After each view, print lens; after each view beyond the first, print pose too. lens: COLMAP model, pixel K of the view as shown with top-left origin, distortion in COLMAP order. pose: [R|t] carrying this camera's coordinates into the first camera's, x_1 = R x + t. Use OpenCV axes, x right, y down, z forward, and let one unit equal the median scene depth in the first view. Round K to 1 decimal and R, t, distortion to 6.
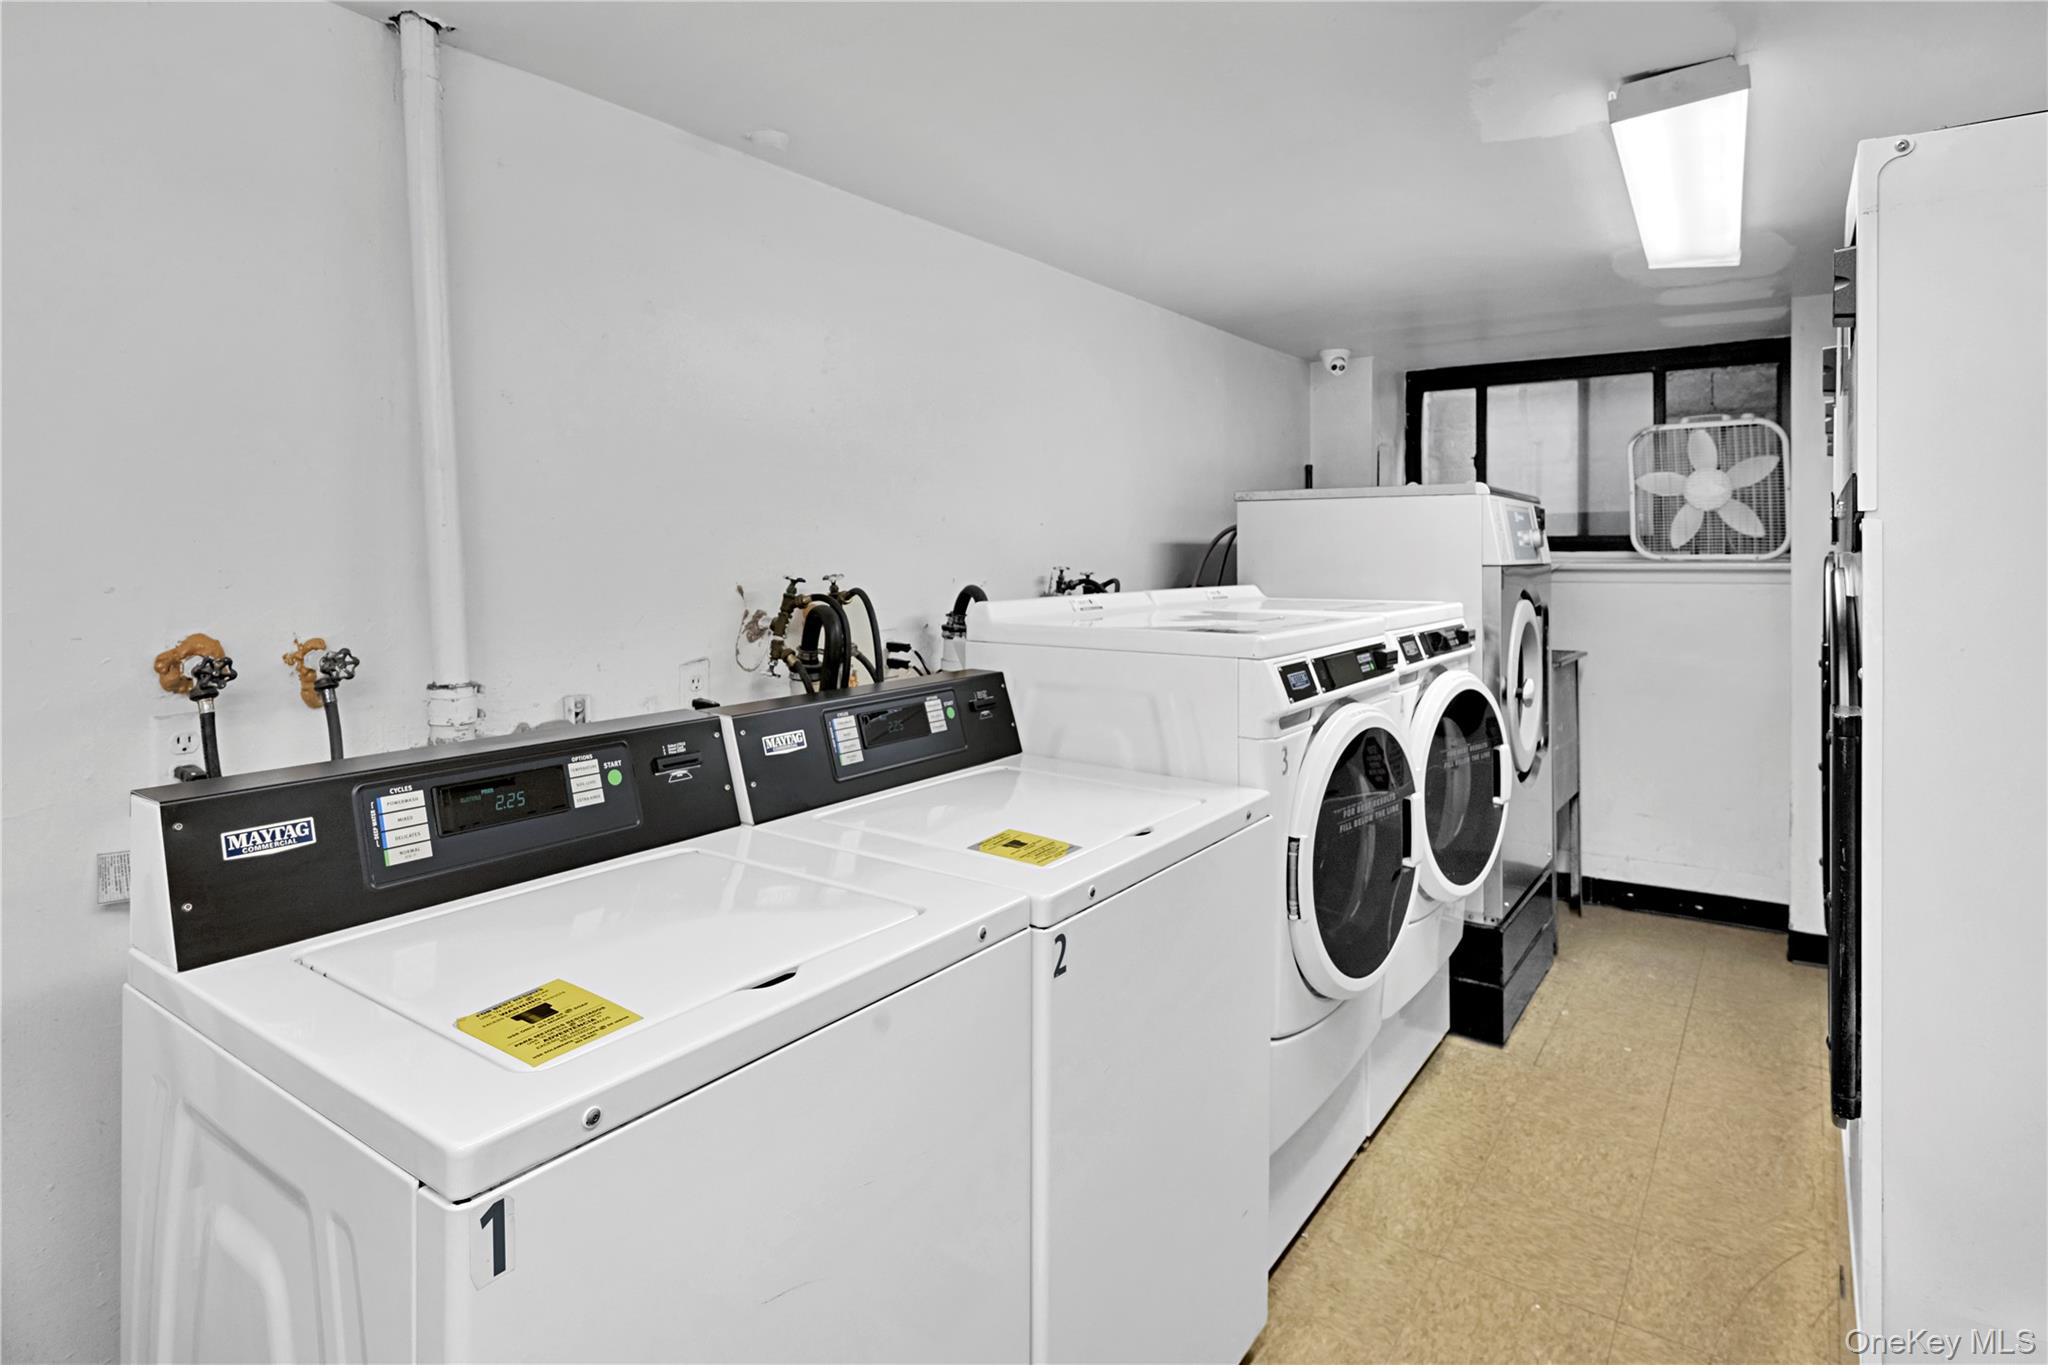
lens RADIAL K [[1090.0, 0, 1025.5], [0, 1090.0, 550.6], [0, 0, 1]] dist [-0.000653, -0.000260]
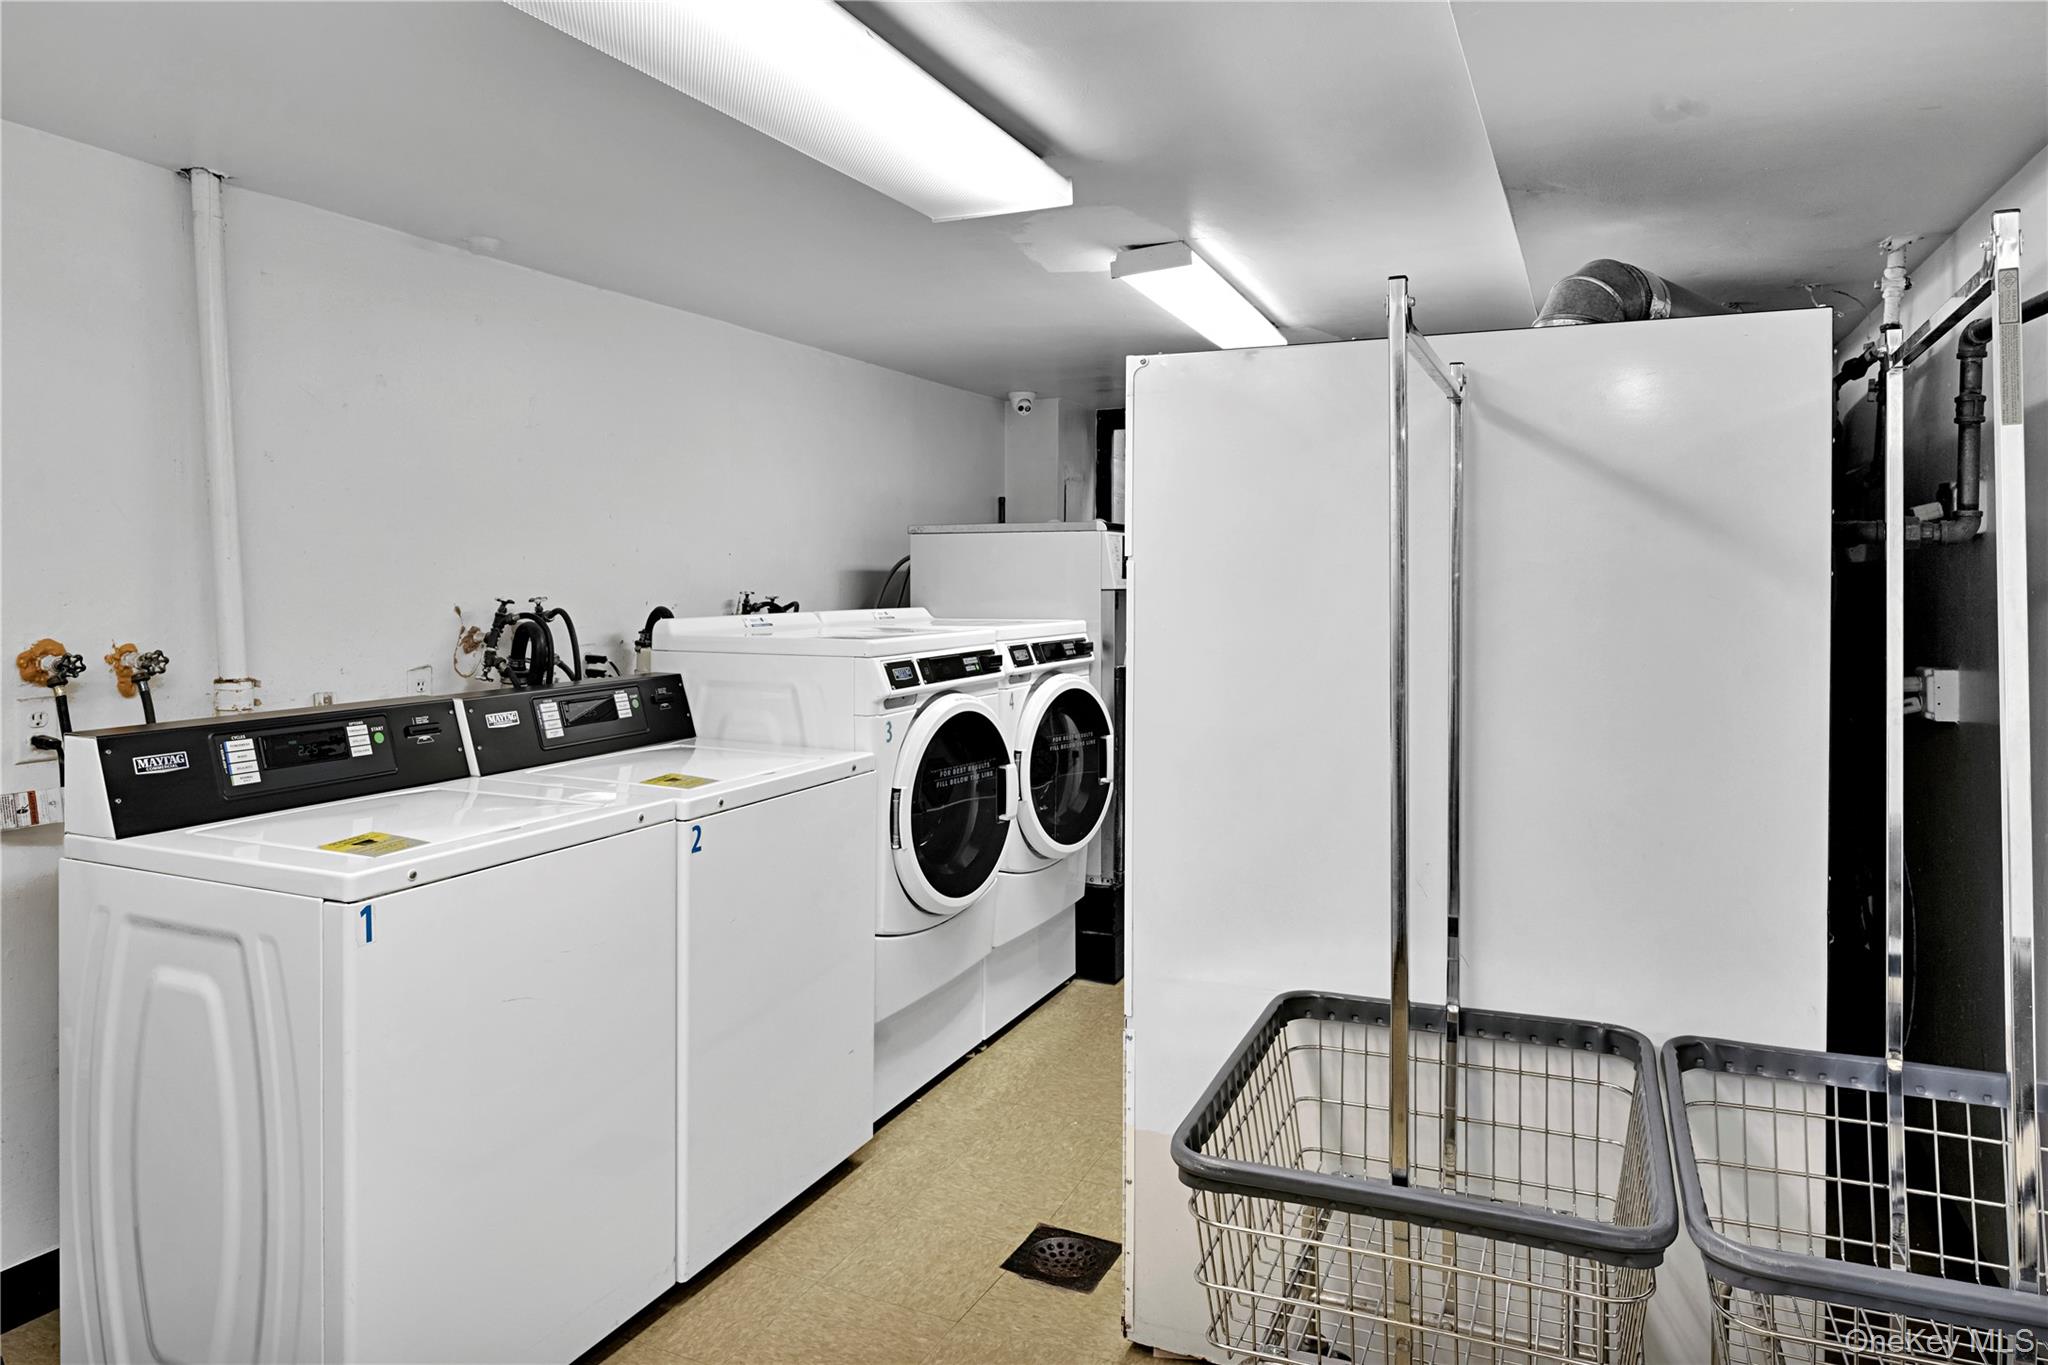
lens RADIAL K [[1276.9, 0, 1018.0], [0, 1276.9, 586.5], [0, 0, 1]] dist [-0.002845, 0.001956]
pose [[0.981941, -0.001241, 0.189184, 0.090619], [-0.000230, 0.999970, 0.007752, -0.001087], [-0.189188, -0.007655, 0.981911, -0.568262]]
